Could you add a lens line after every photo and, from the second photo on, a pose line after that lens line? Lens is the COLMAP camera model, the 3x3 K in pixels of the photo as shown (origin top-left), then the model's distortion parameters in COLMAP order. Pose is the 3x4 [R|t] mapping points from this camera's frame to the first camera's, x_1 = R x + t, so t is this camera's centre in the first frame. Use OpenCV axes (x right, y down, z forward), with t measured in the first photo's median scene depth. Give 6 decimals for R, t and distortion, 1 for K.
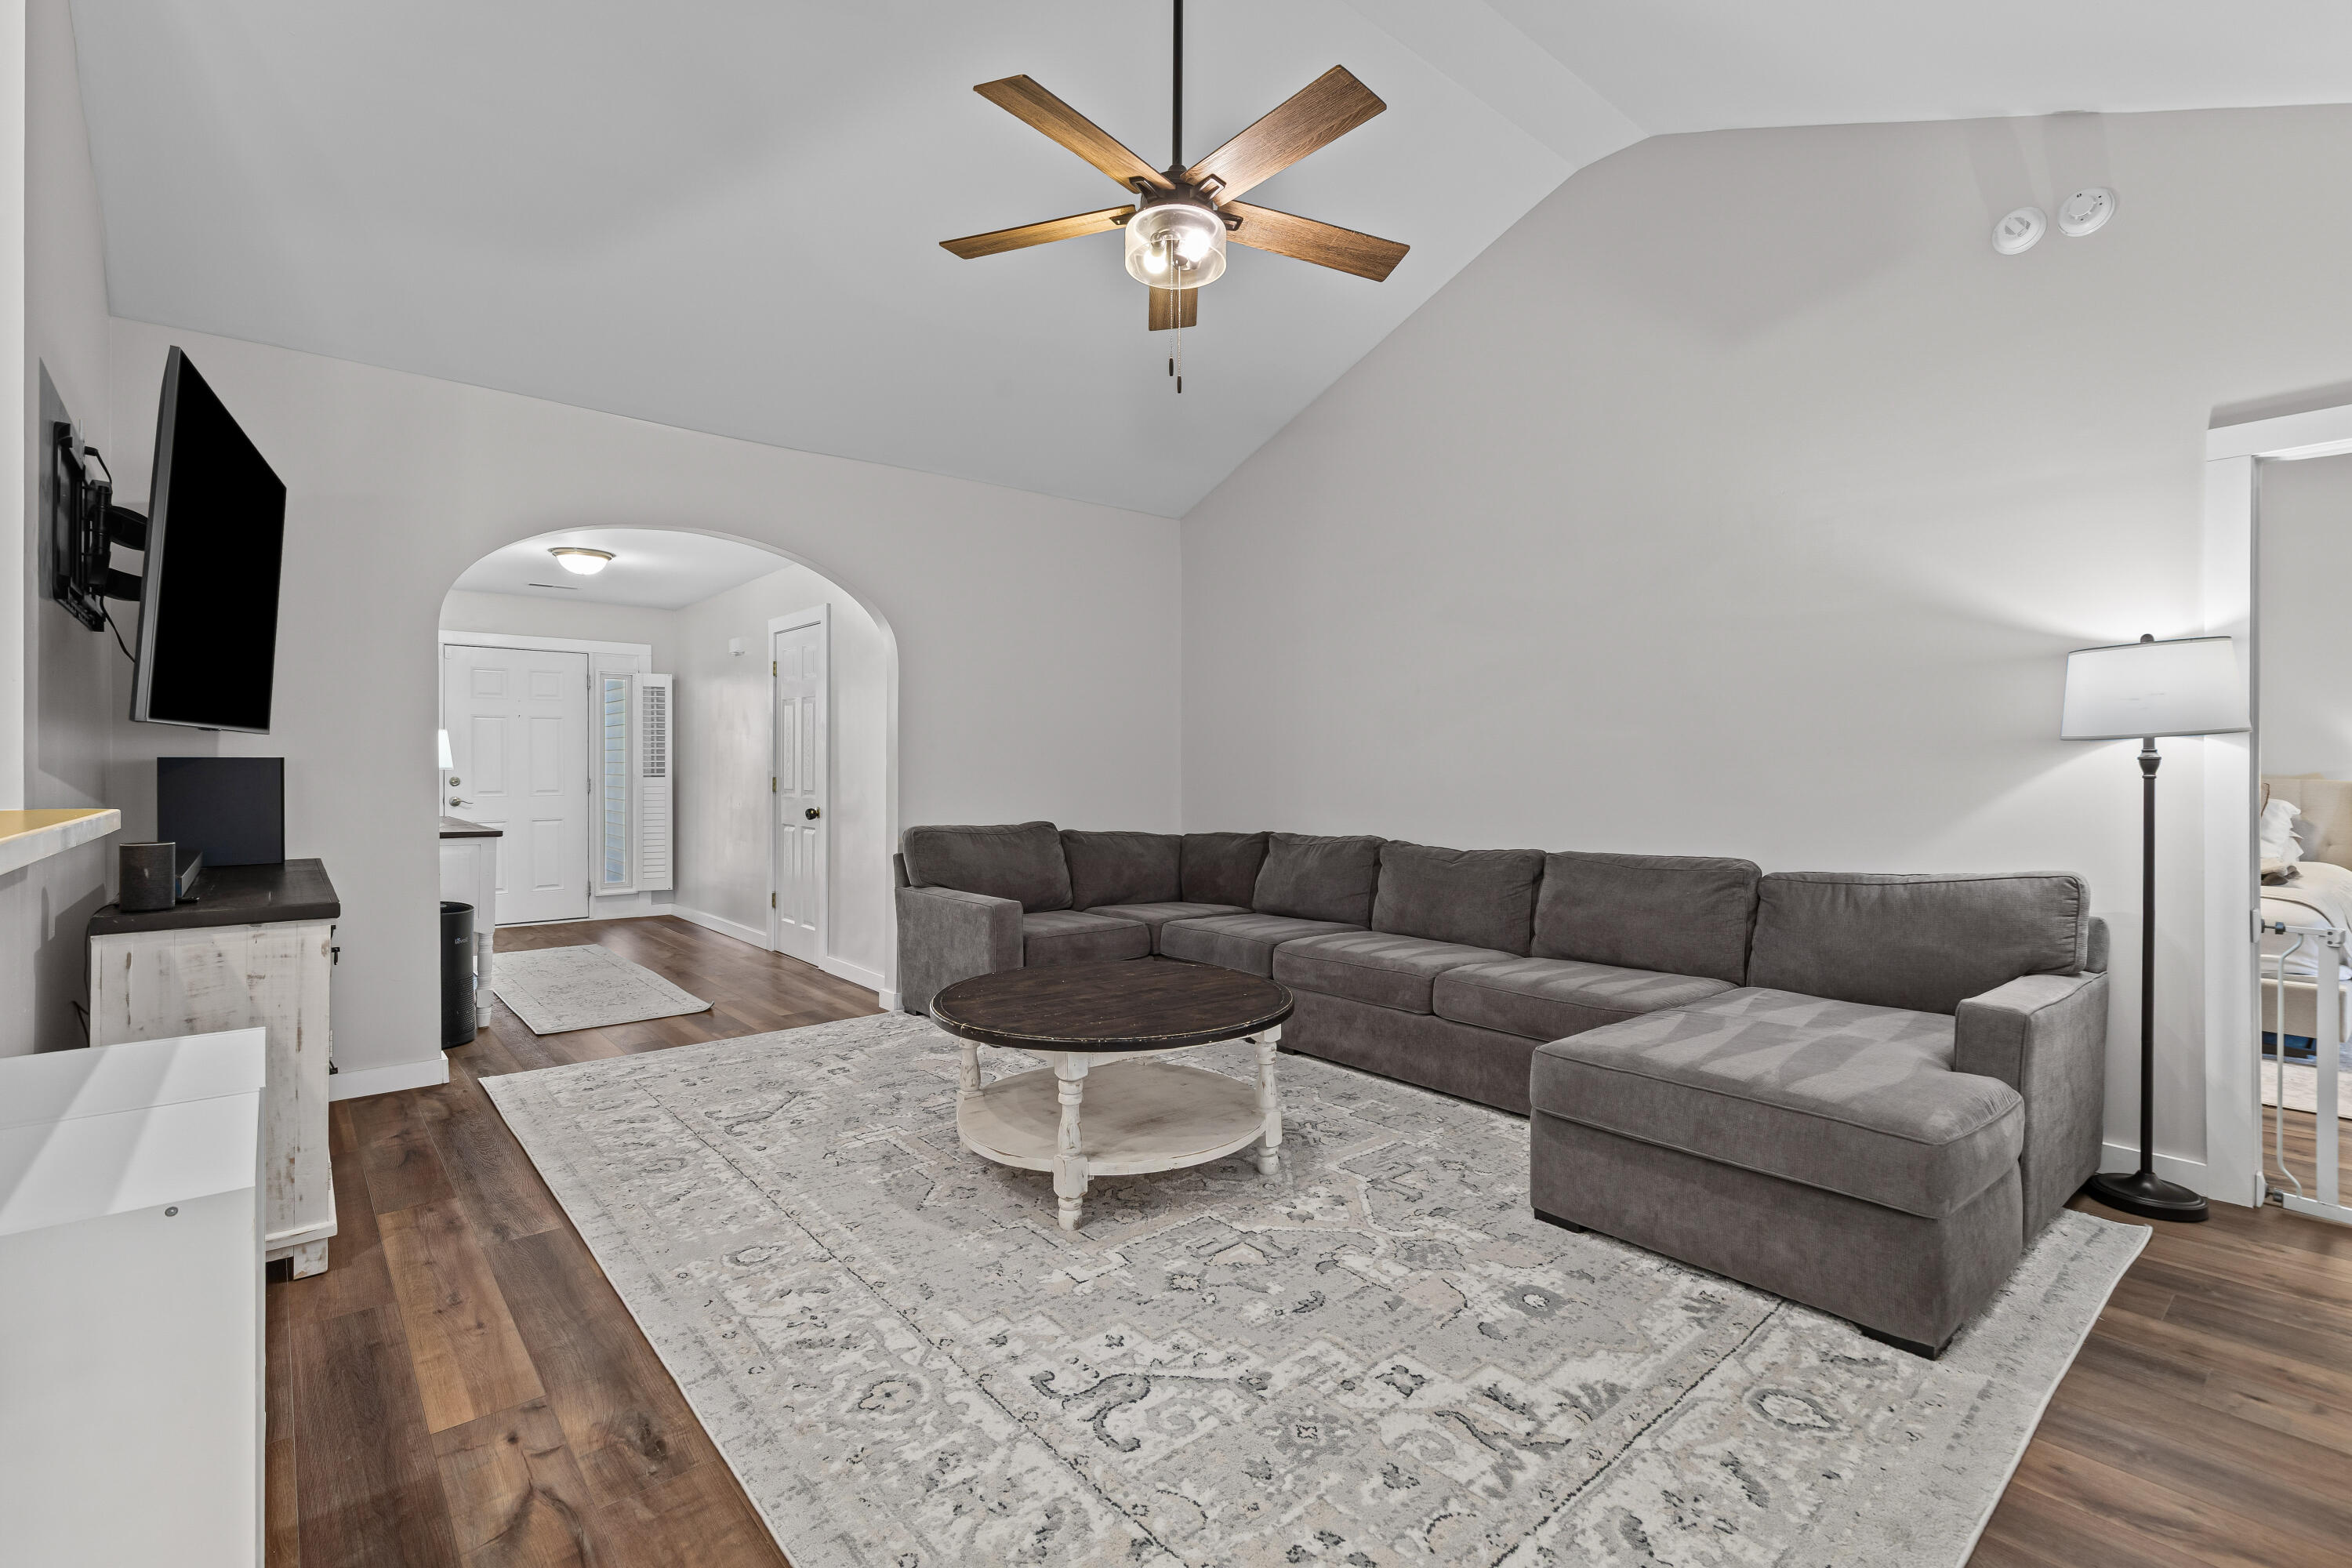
lens RADIAL K [[1070.9, 0, 1182.9], [0, 1070.9, 773.5], [0, 0, 1]] dist [0.007042, -0.001181]
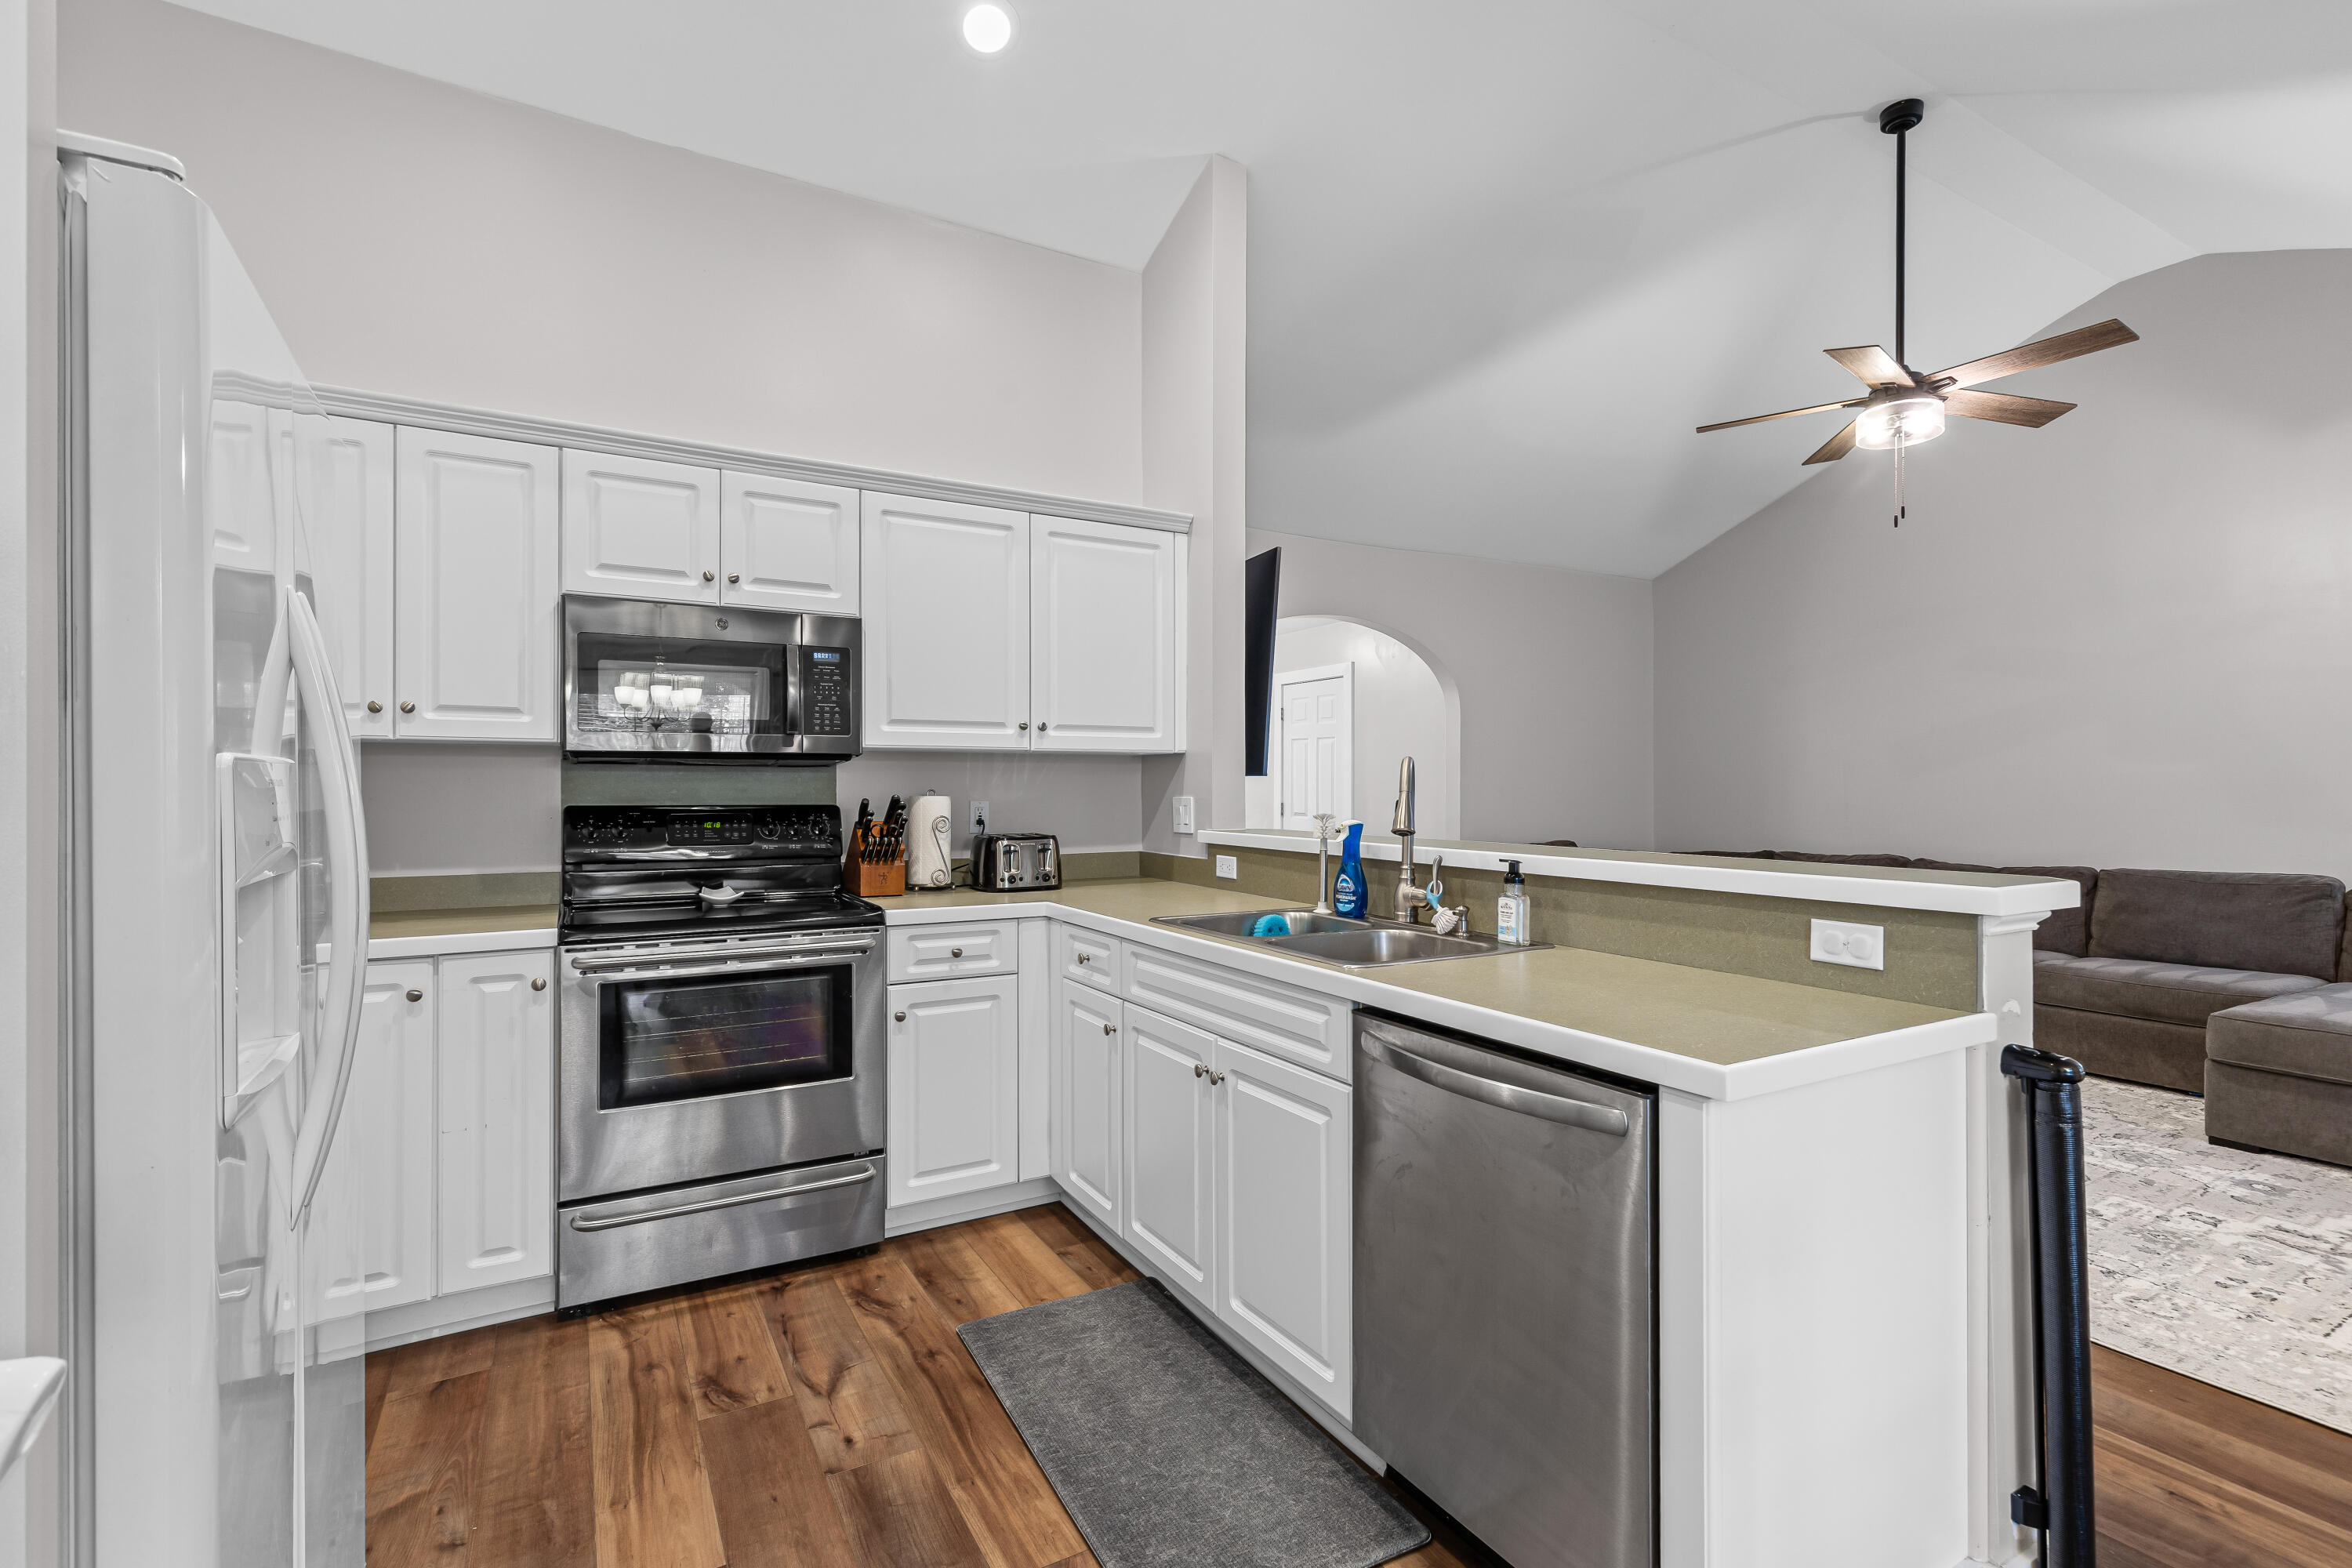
lens RADIAL K [[1070.9, 0, 1182.8], [0, 1070.9, 793.8], [0, 0, 1]] dist [0.007042, -0.001181]
pose [[0.982860, -0.003322, -0.184325, -0.790377], [0.003276, 0.999994, -0.000558, -0.020926], [0.184326, -0.000056, 0.982865, -0.629512]]
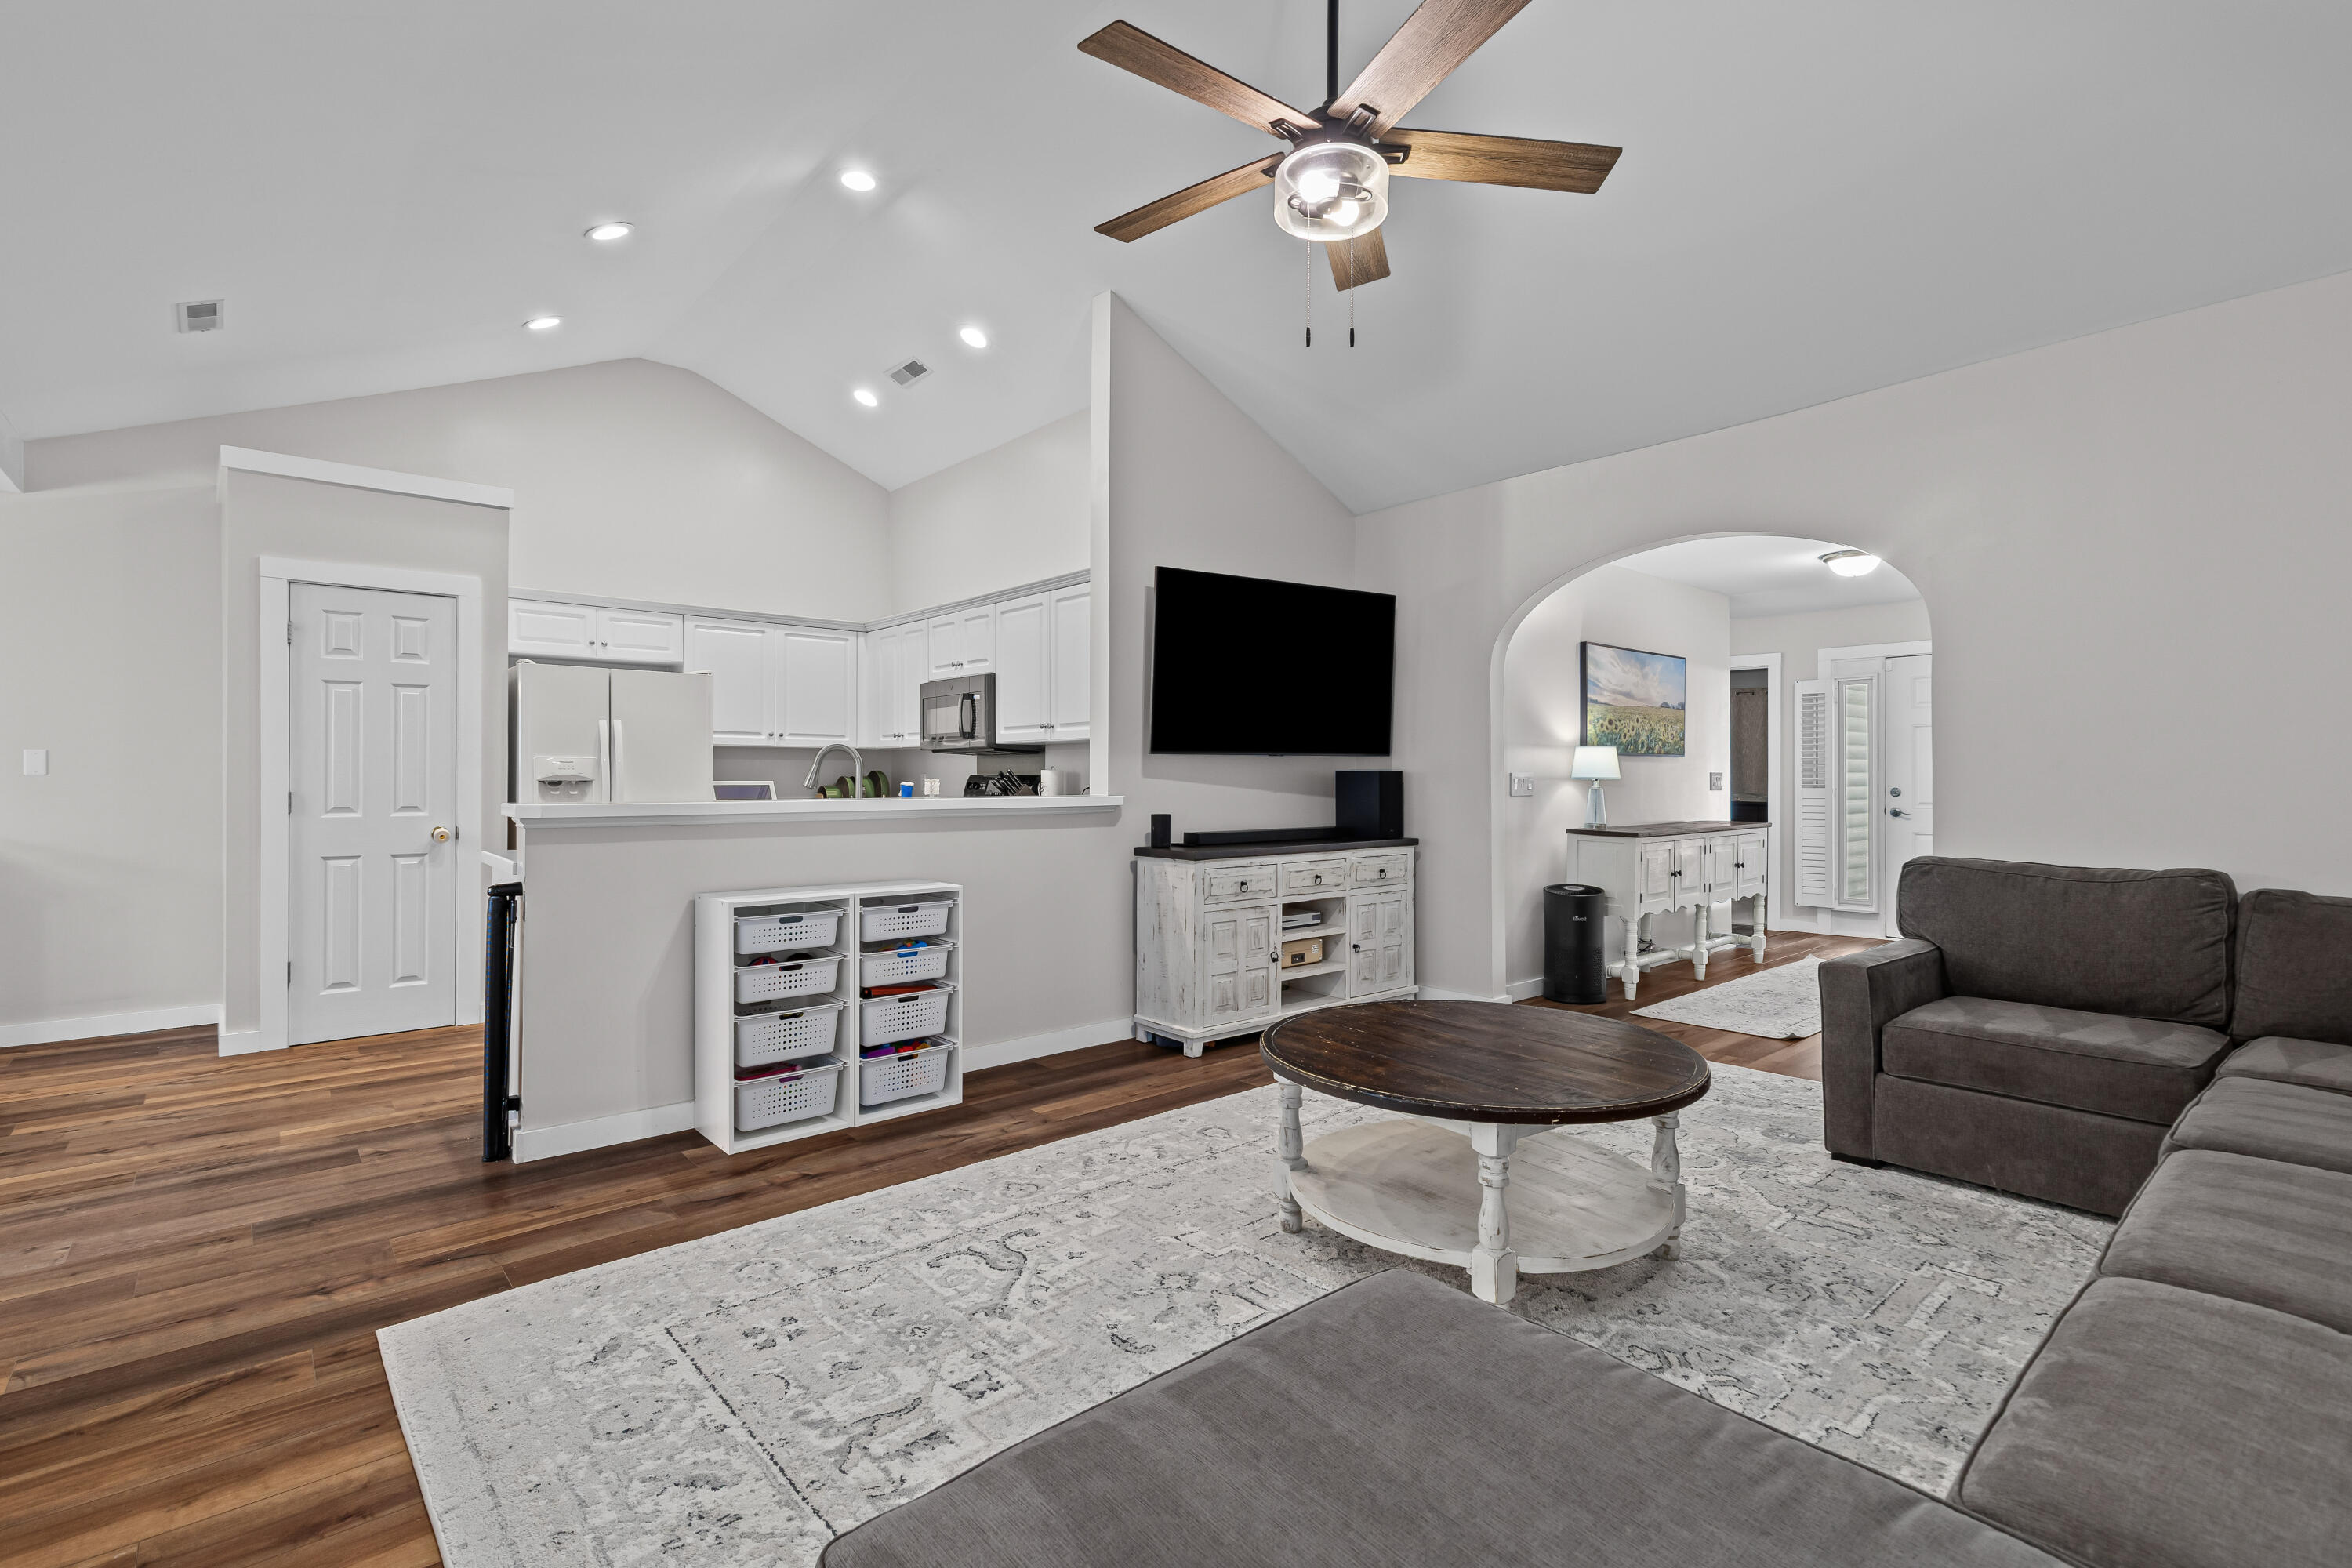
lens RADIAL K [[1070.9, 0, 1181.2], [0, 1070.9, 778.3], [0, 0, 1]] dist [0.007042, -0.001181]
pose [[0.005605, 0.001346, -0.999983, 1.063970], [-0.006000, 0.999981, 0.001312, -0.006355], [0.999966, 0.005993, 0.005613, 1.037276]]
